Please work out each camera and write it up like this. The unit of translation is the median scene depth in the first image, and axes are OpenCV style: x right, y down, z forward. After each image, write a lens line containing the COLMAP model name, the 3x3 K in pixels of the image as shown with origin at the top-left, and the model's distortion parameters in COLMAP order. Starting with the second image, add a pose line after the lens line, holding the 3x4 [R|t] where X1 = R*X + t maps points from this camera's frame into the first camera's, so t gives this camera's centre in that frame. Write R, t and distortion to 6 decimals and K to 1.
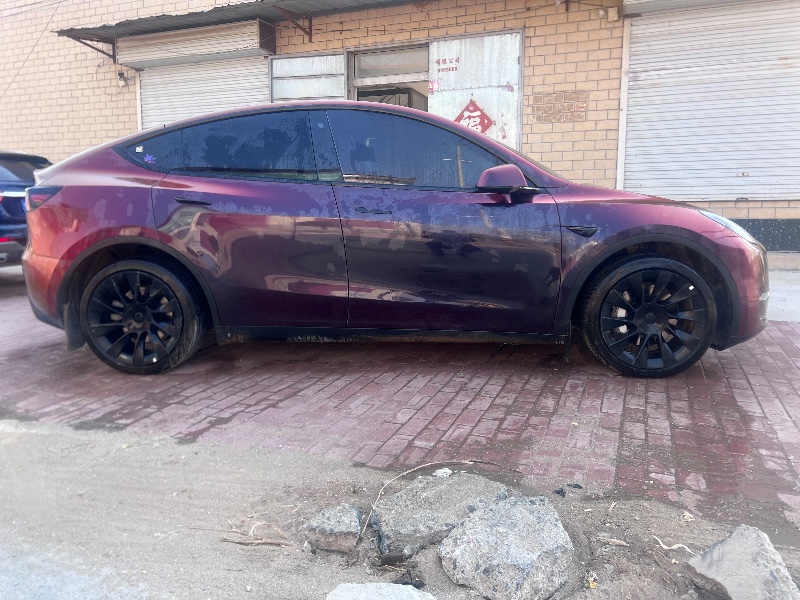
lens RADIAL K [[594.6, 0, 402.5], [0, 594.6, 293.9], [0, 0, 1]] dist [0.035258, -0.032627]
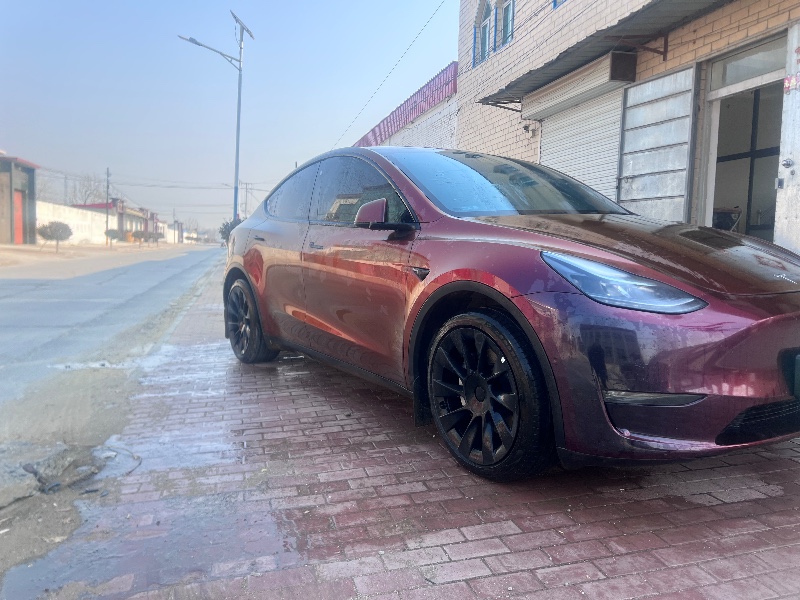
lens RADIAL K [[594.6, 0, 395.6], [0, 594.6, 298.0], [0, 0, 1]] dist [0.035258, -0.032627]
pose [[0.603343, 0.077475, -0.793709, 0.389168], [-0.120030, 0.992754, 0.005663, -0.028977], [0.788397, 0.091852, 0.608271, 0.190465]]
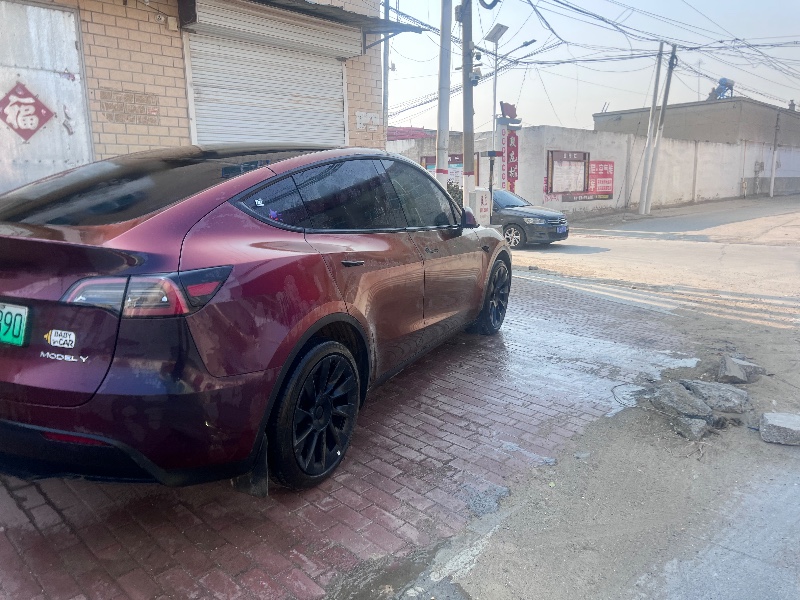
lens RADIAL K [[594.6, 0, 395.7], [0, 594.6, 304.0], [0, 0, 1]] dist [0.035258, -0.032627]
pose [[0.371707, -0.194363, 0.907776, -0.492628], [0.133495, 0.978866, 0.154922, -0.096396], [-0.918702, 0.063598, 0.389797, 0.257692]]
